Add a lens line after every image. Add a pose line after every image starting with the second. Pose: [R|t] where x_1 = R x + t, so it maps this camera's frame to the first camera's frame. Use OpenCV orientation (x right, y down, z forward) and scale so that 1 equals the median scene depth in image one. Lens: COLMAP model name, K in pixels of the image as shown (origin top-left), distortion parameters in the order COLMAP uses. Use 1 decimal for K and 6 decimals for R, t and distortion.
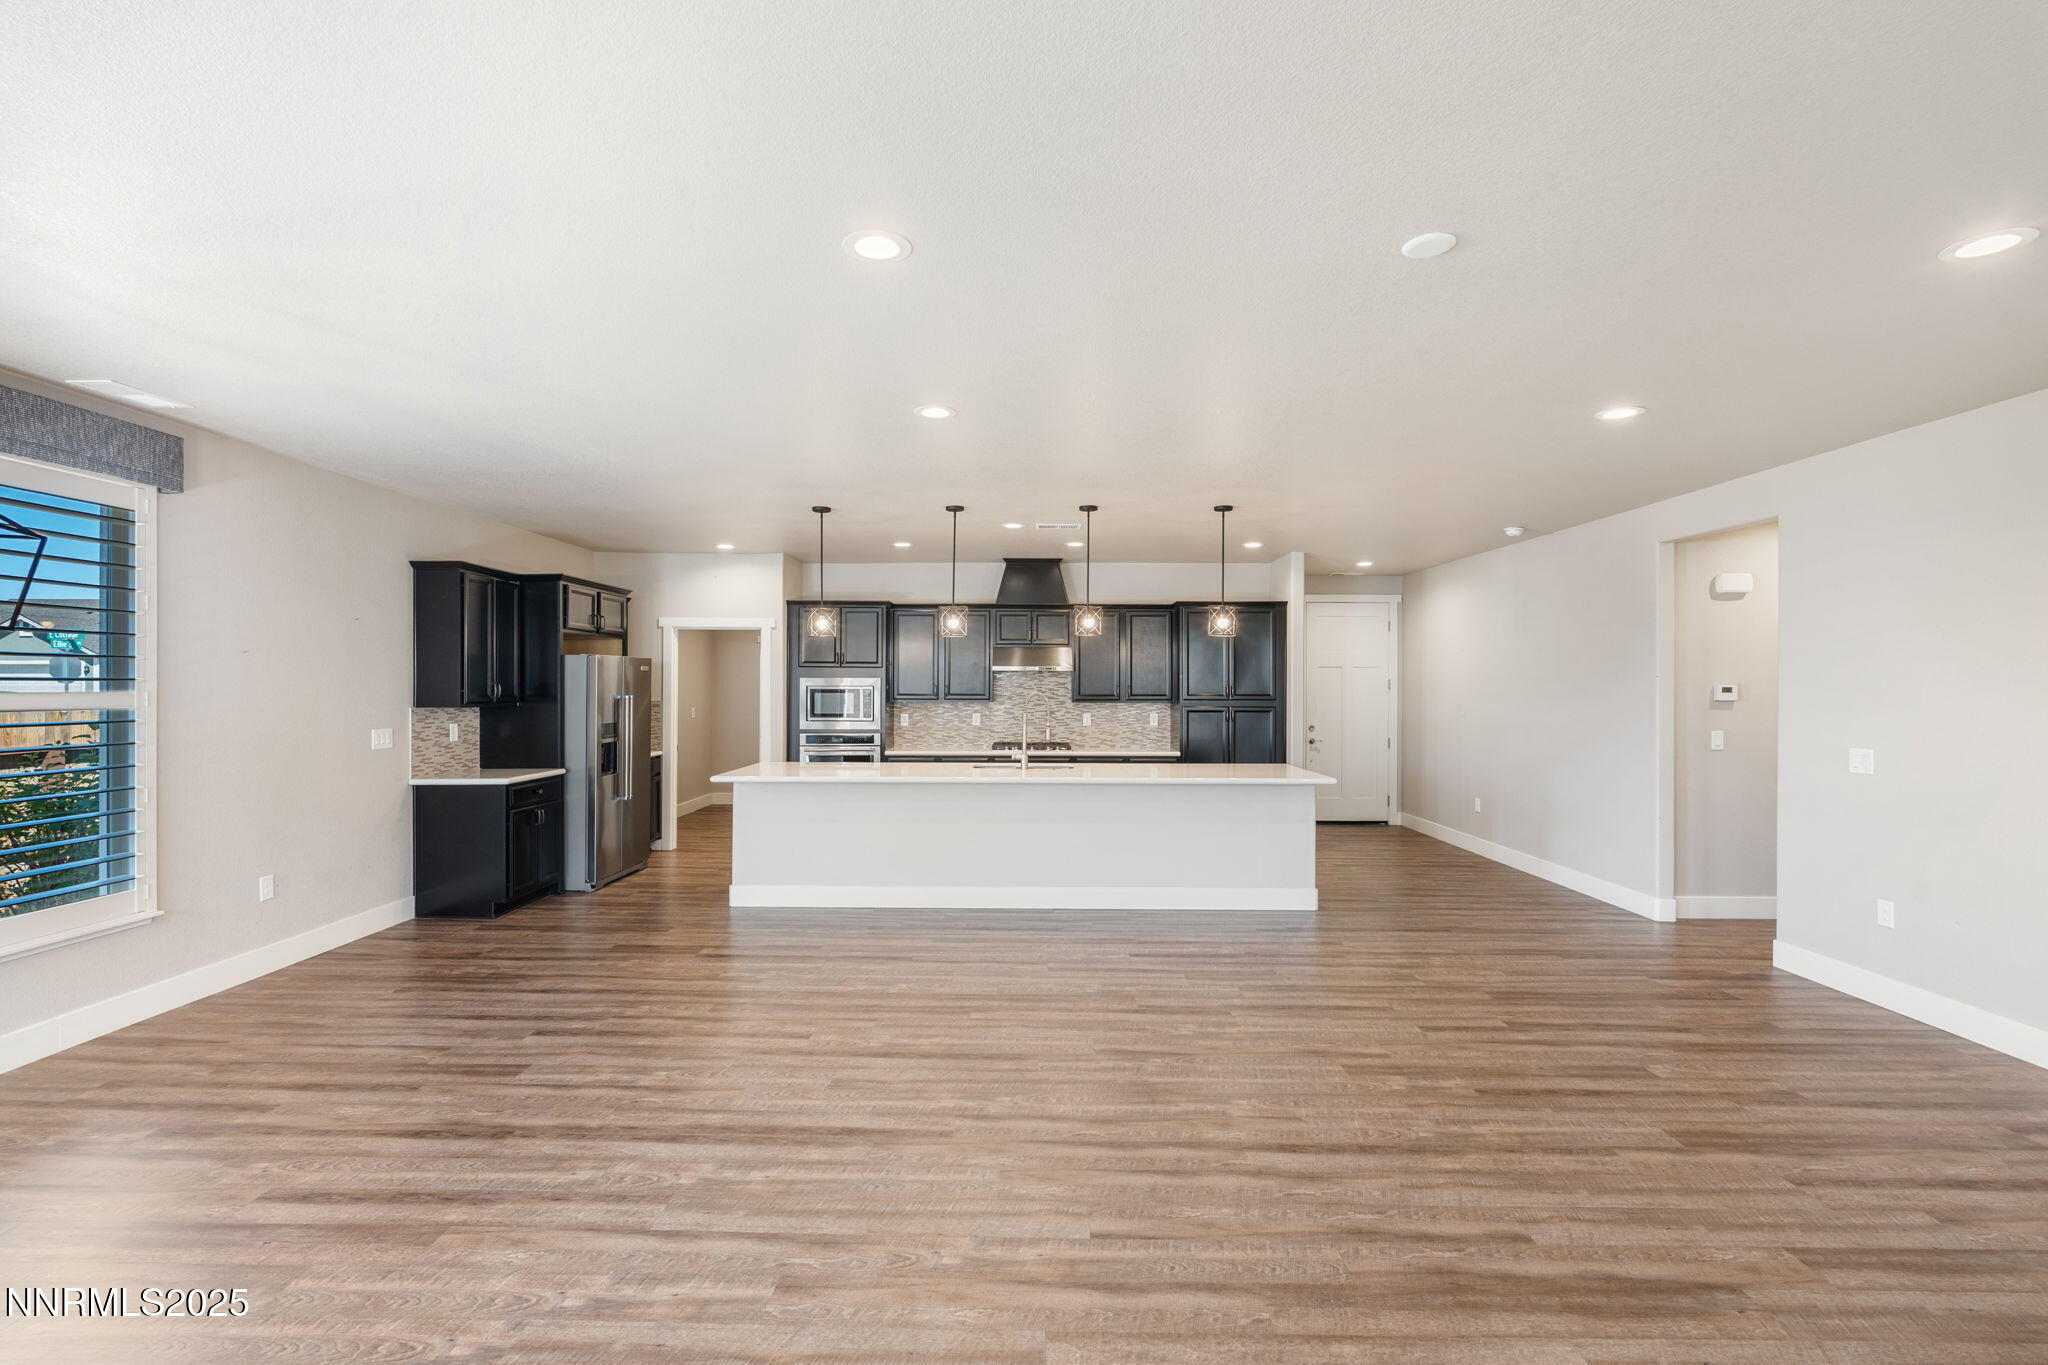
lens RADIAL K [[893.4, 0, 1013.6], [0, 893.4, 688.9], [0, 0, 1]] dist [-0.003405, -0.000091]
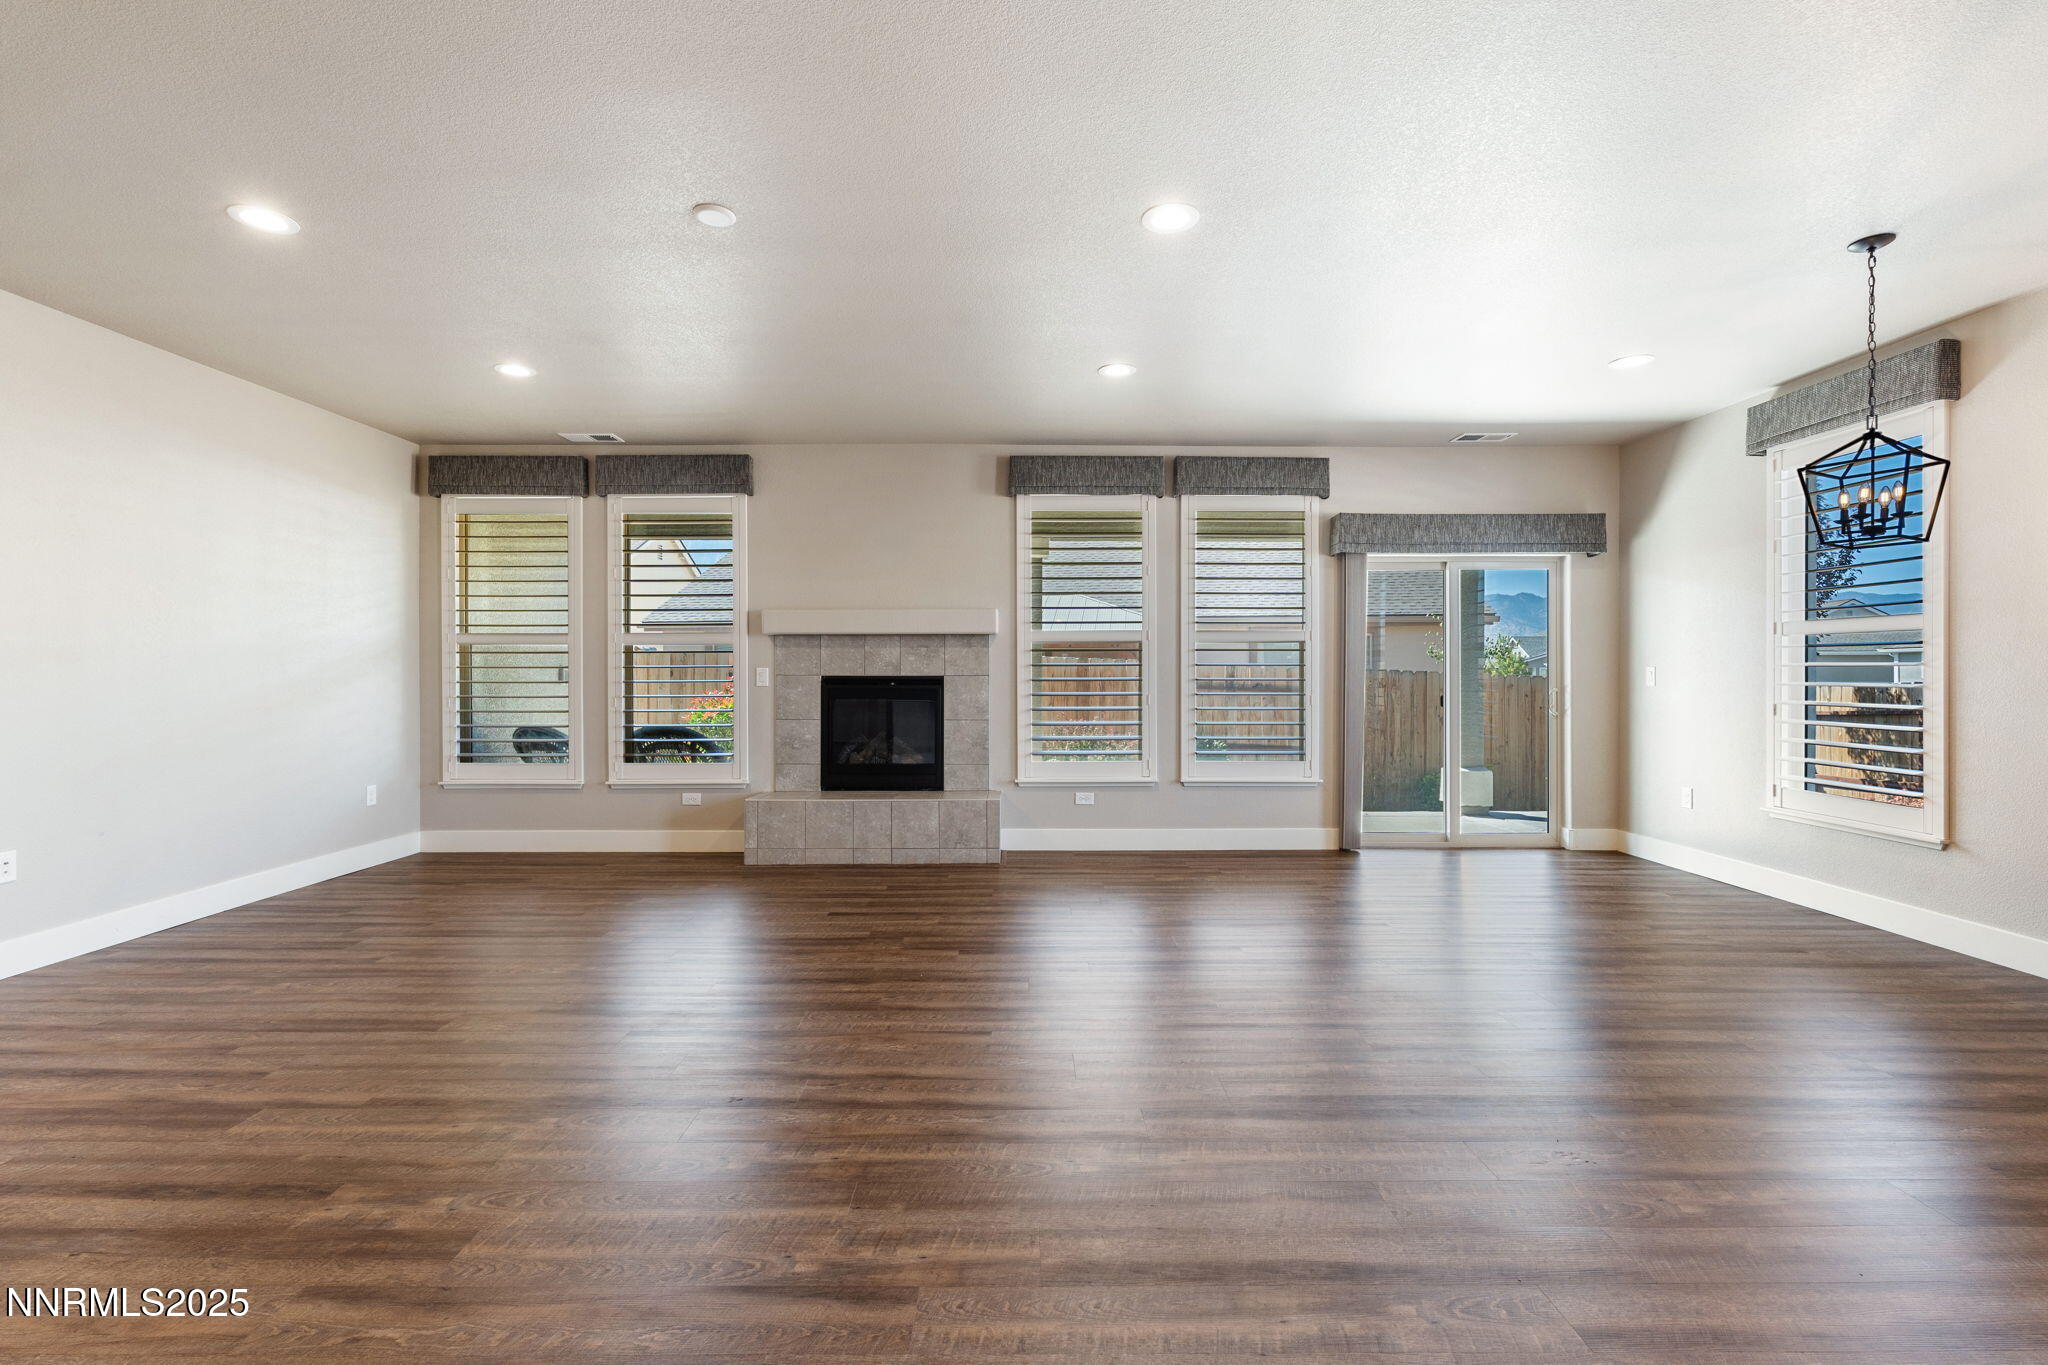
lens RADIAL K [[893.4, 0, 1018.5], [0, 893.4, 673.3], [0, 0, 1]] dist [-0.003405, -0.000091]
pose [[-0.999845, -0.003014, -0.017319, 0.029988], [-0.003153, 0.999963, 0.007970, 0.047477], [0.017294, 0.008023, -0.999818, 0.917366]]
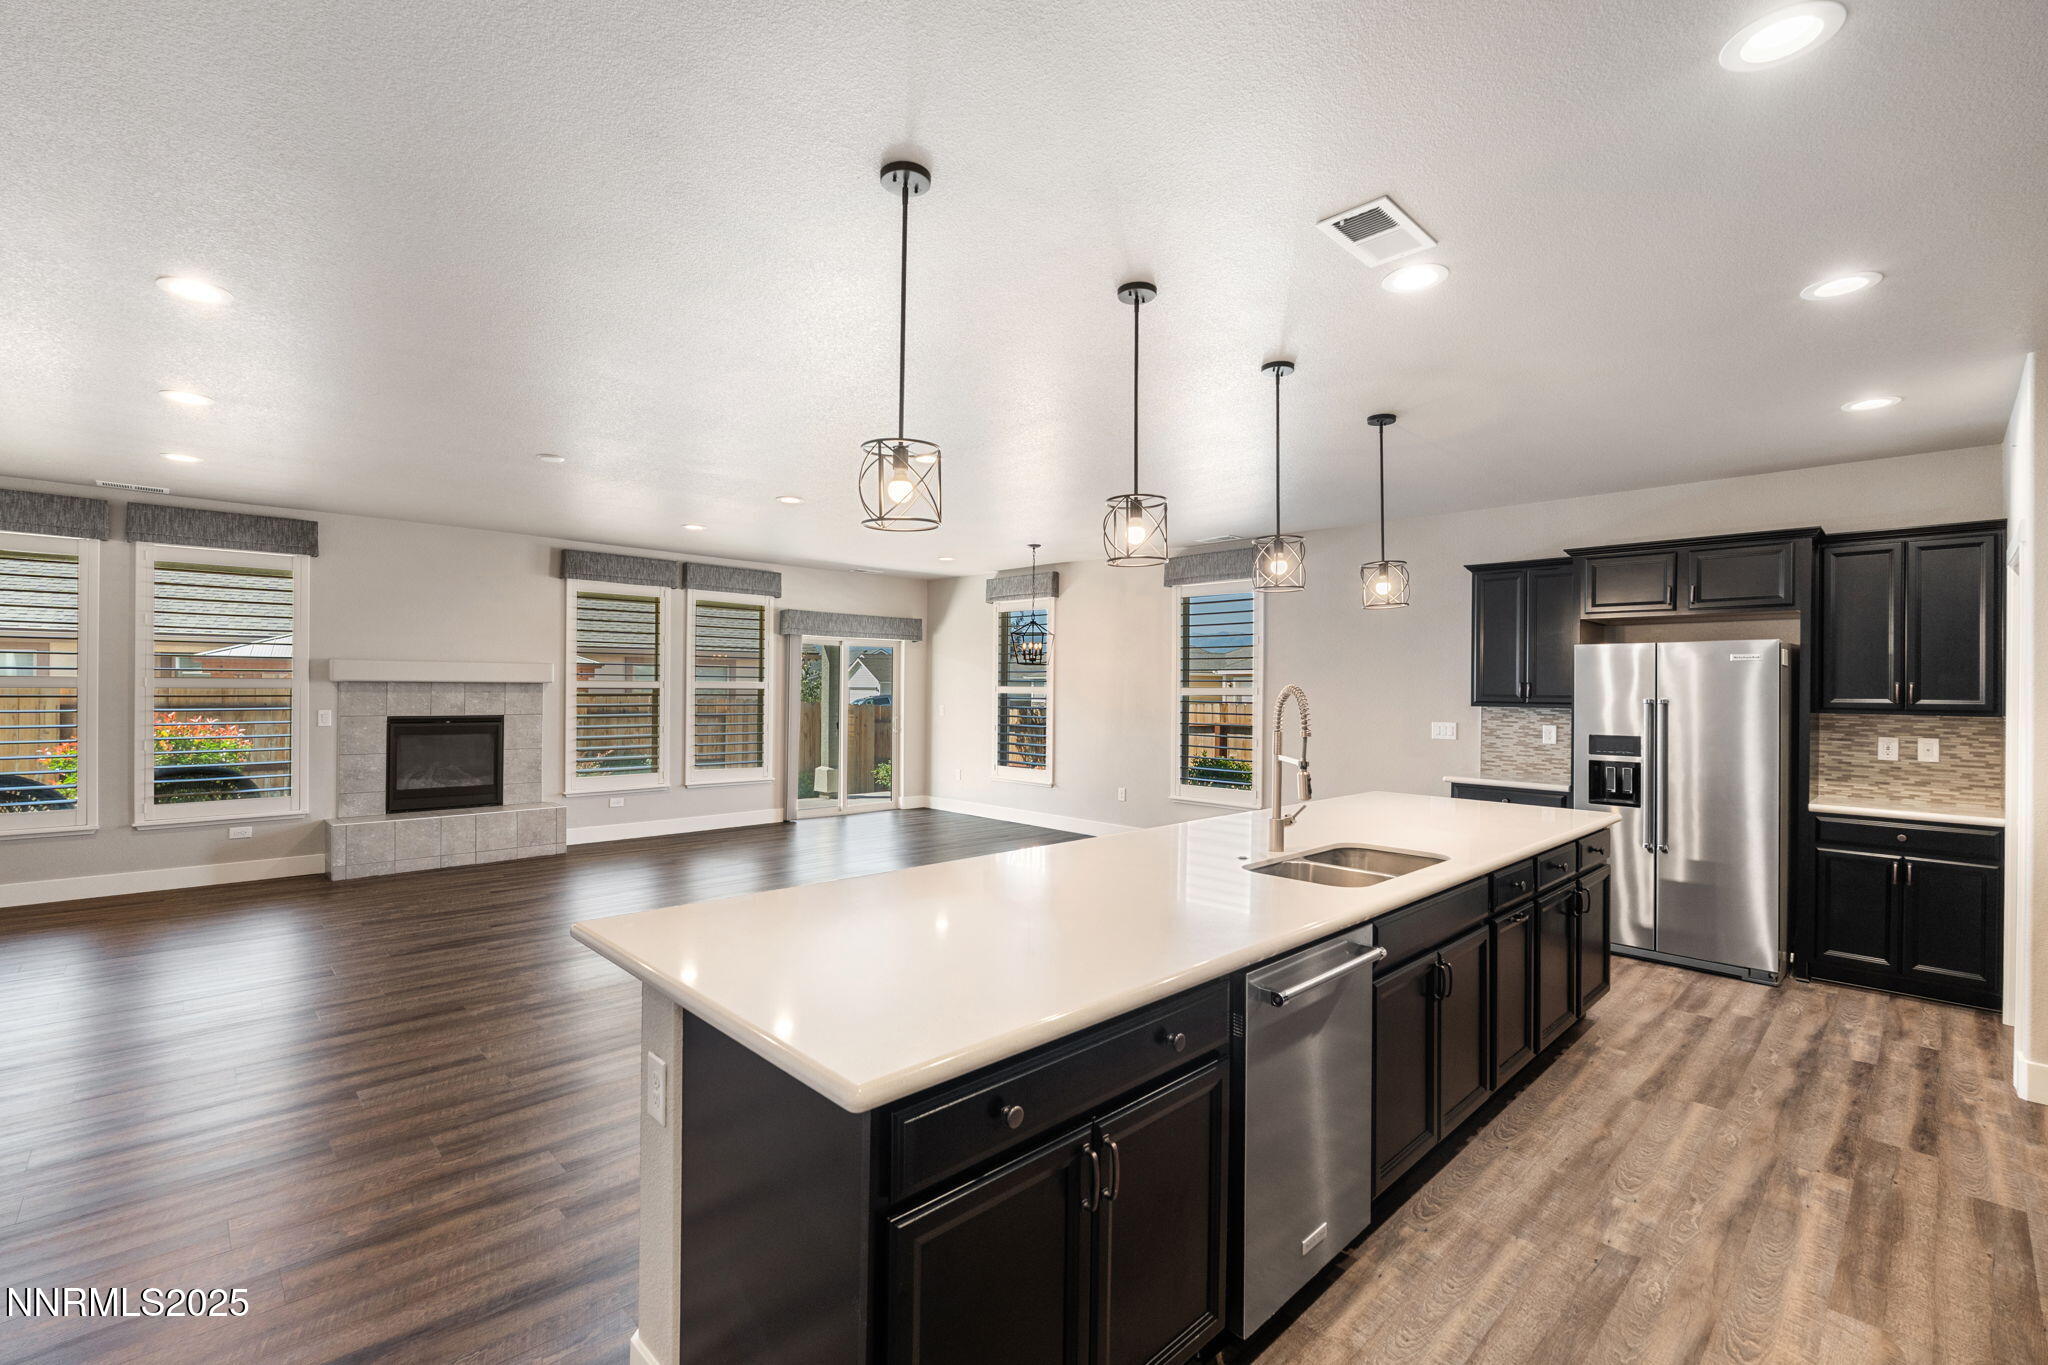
lens RADIAL K [[893.4, 0, 1017.2], [0, 893.4, 683.1], [0, 0, 1]] dist [-0.003405, -0.000091]
pose [[-0.711709, -0.013350, -0.702348, 0.472696], [-0.015642, 0.999873, -0.003154, 0.005620], [0.702300, 0.008742, -0.711827, 1.335681]]
